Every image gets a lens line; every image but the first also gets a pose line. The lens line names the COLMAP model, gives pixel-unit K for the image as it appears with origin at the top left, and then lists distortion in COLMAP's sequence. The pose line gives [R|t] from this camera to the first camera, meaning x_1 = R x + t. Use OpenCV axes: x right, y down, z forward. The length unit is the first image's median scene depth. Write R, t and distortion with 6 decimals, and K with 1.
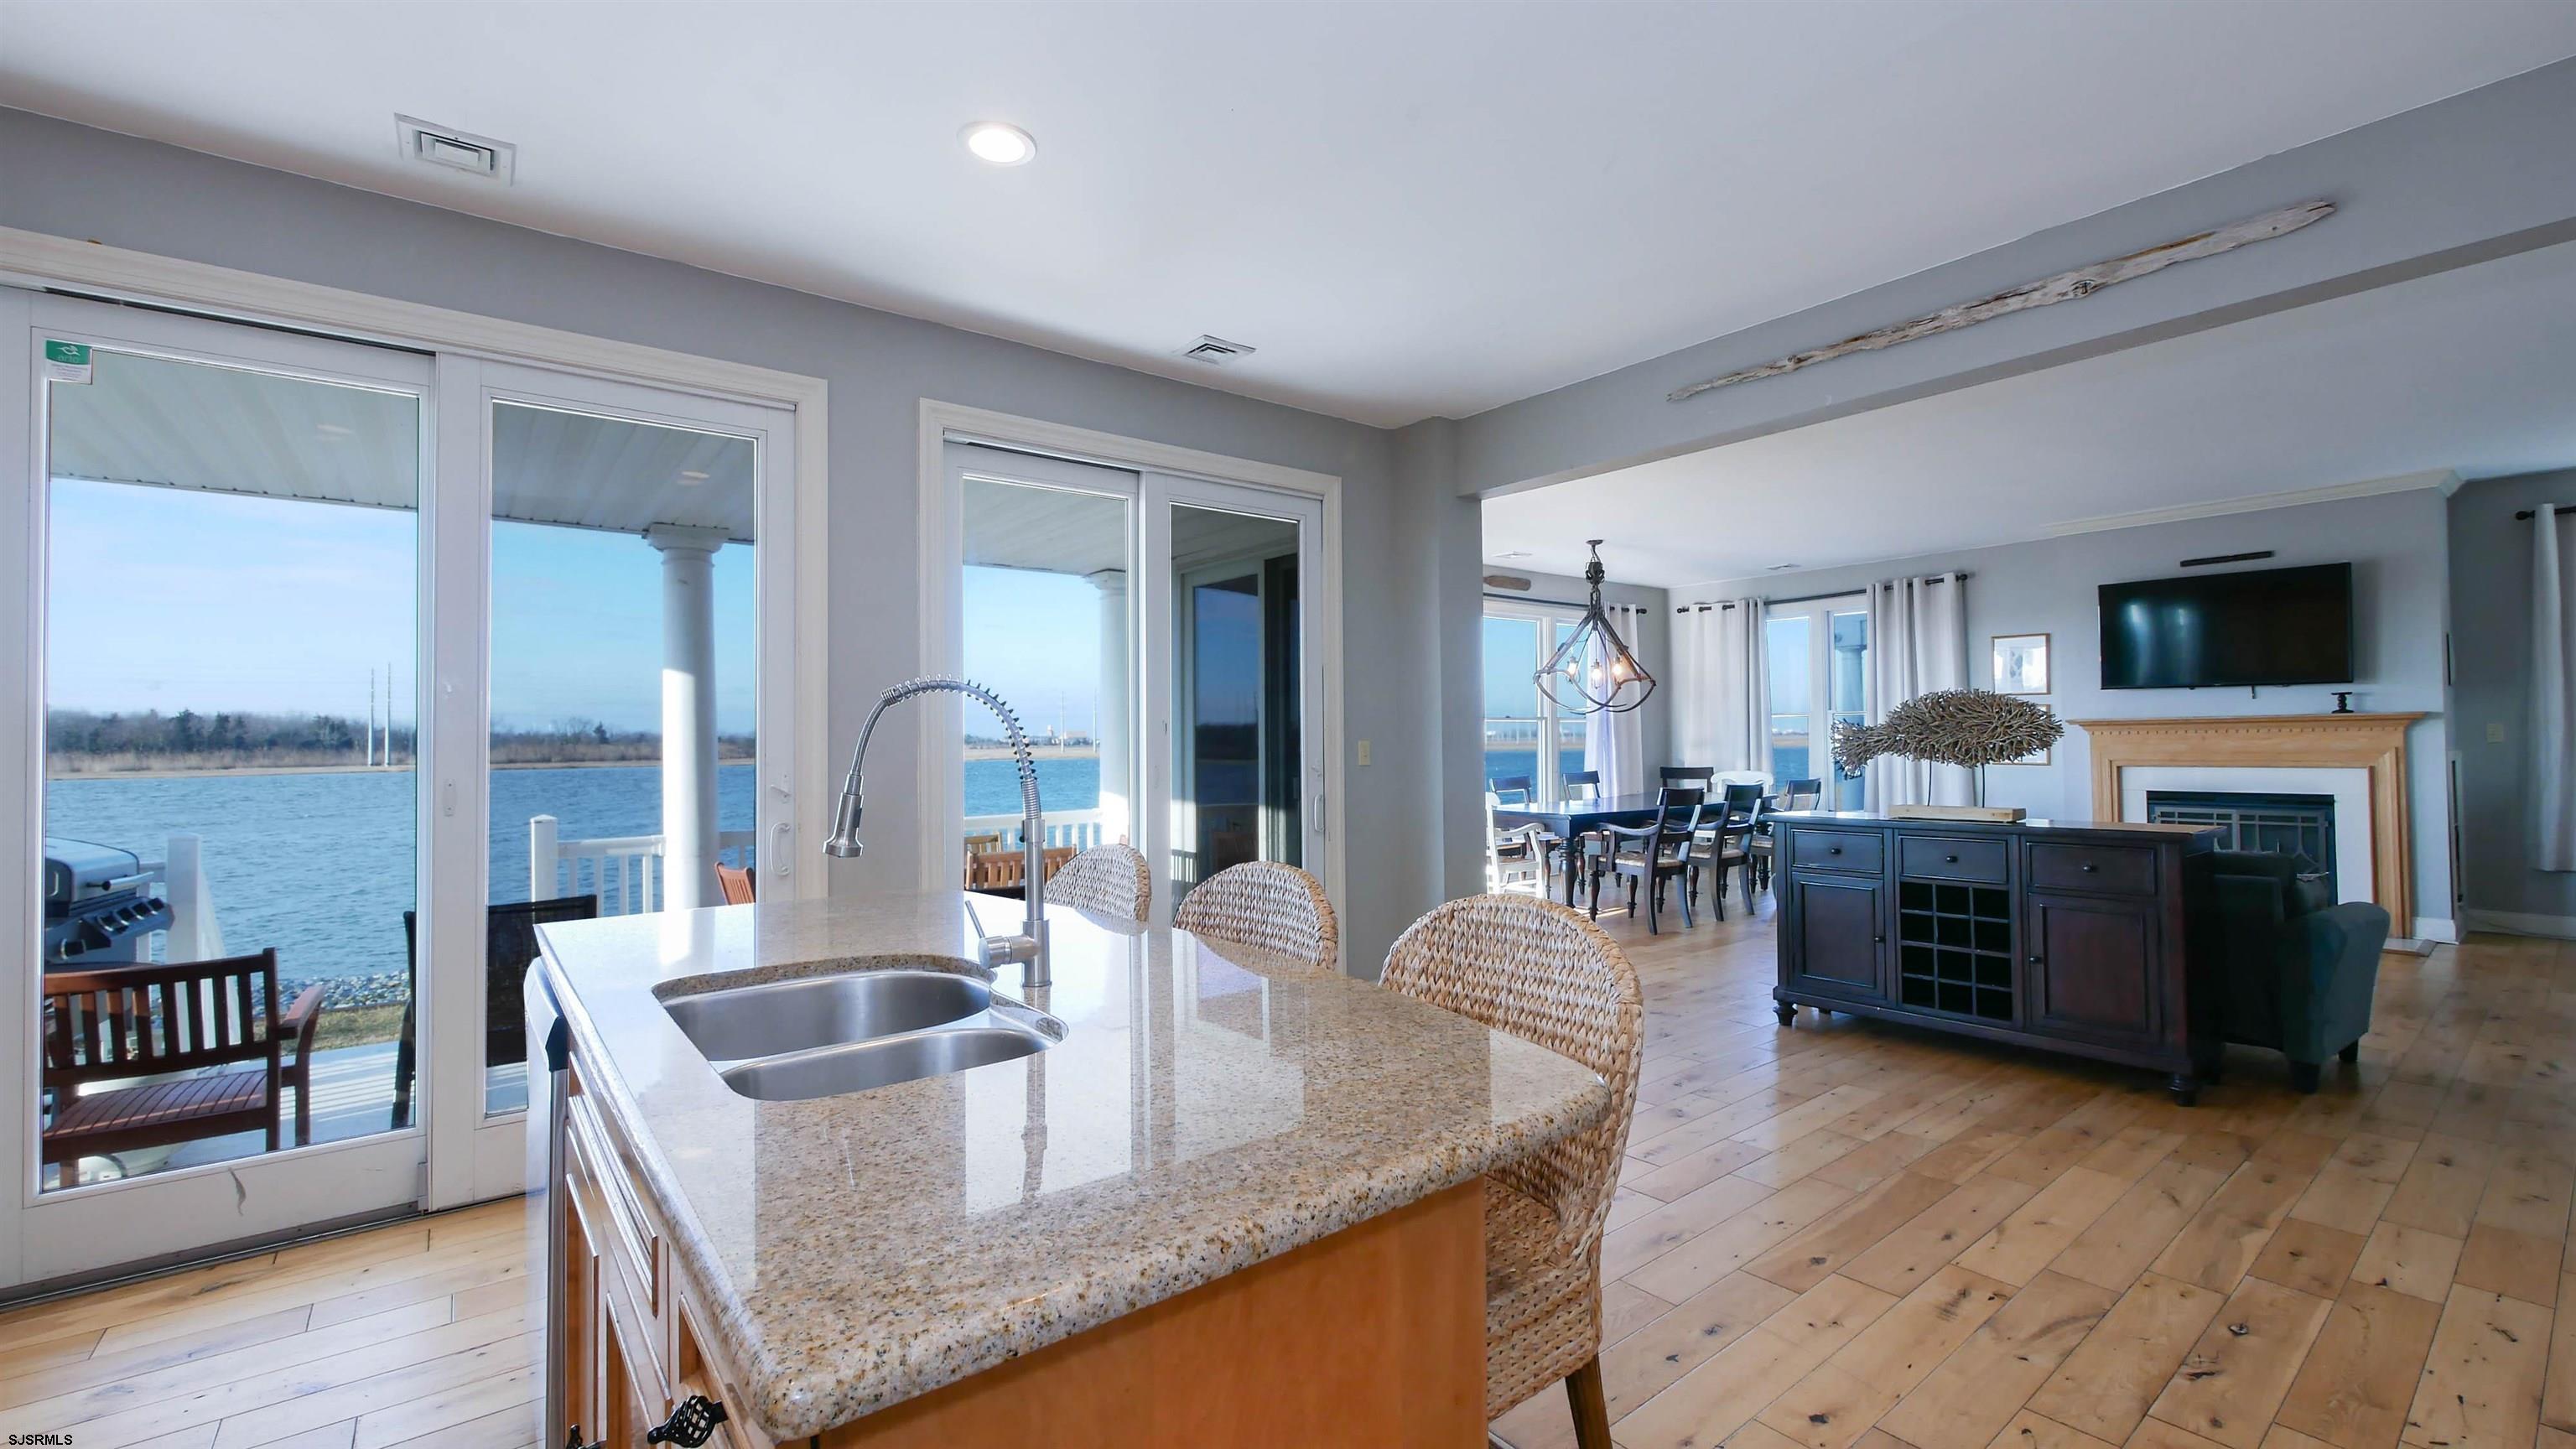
lens RADIAL K [[1077.5, 0, 1281.5], [0, 1077.5, 717.9], [0, 0, 1]] dist [-0.006824, -0.000045]
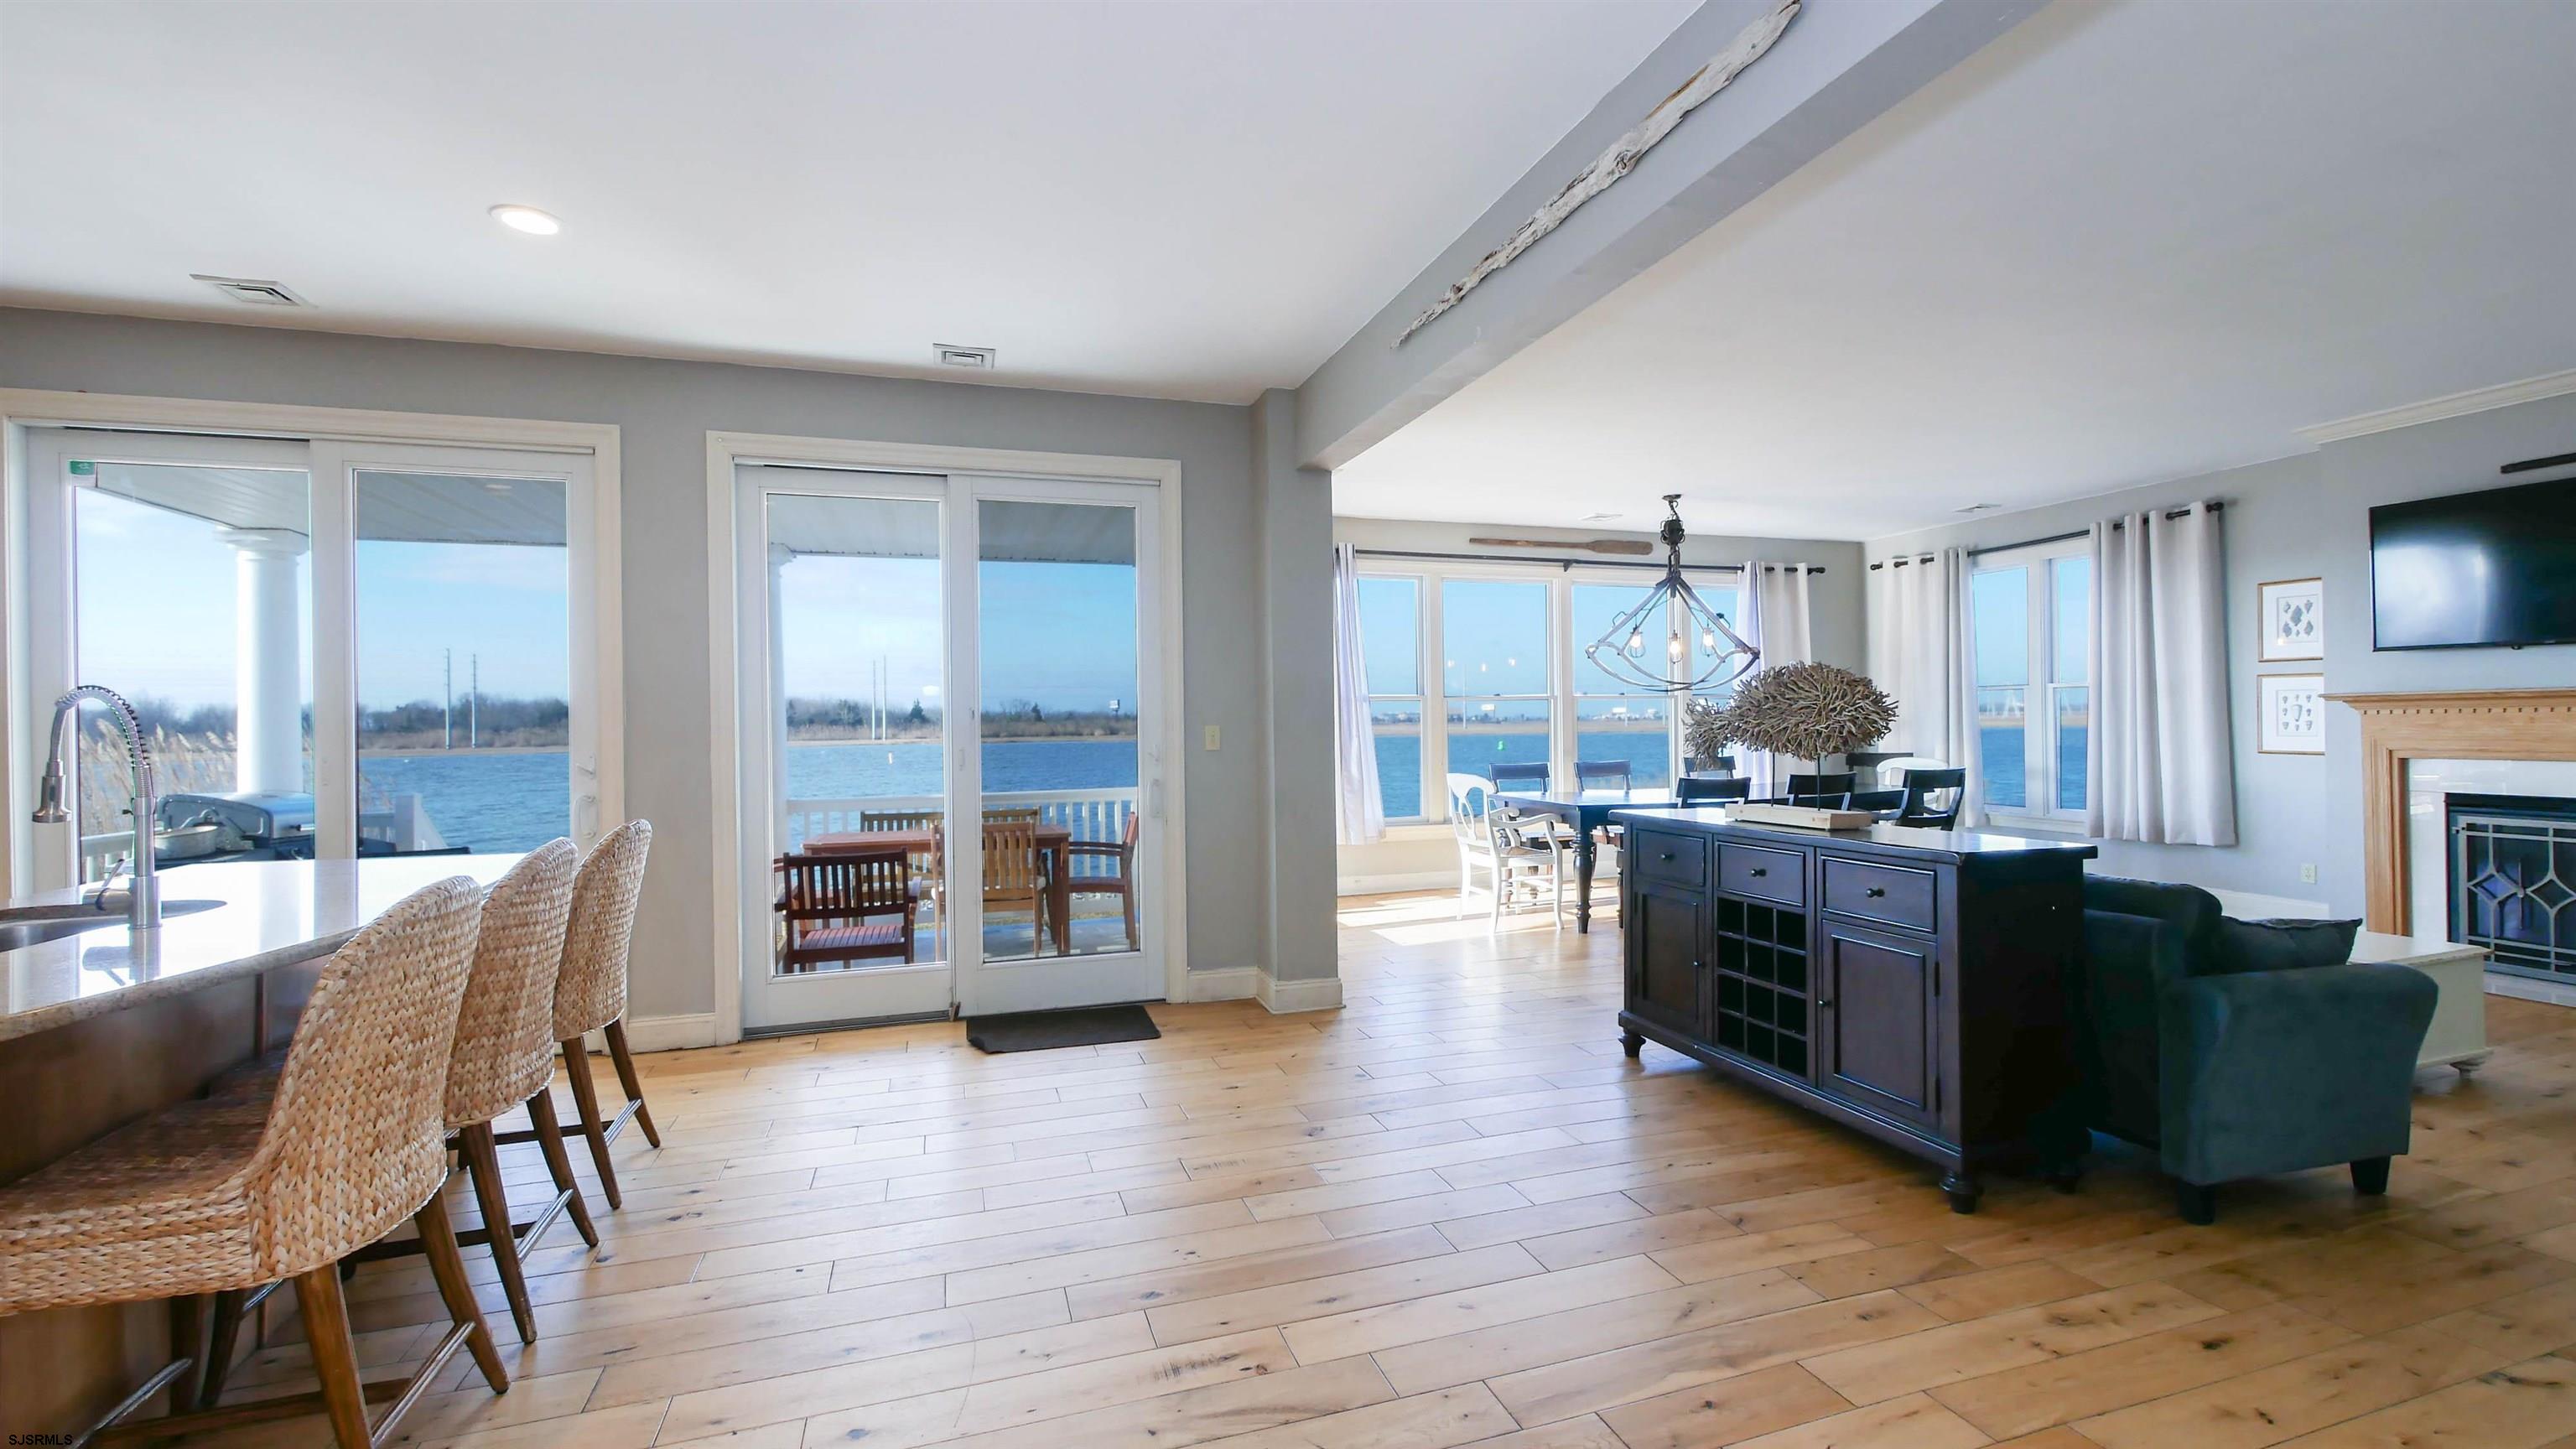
lens RADIAL K [[1077.5, 0, 1281.5], [0, 1077.5, 717.9], [0, 0, 1]] dist [-0.006824, -0.000045]
pose [[0.936777, -0.001501, -0.349922, 0.492889], [0.008941, 0.999767, 0.019647, -0.004453], [0.349811, -0.021534, 0.936573, 0.097067]]
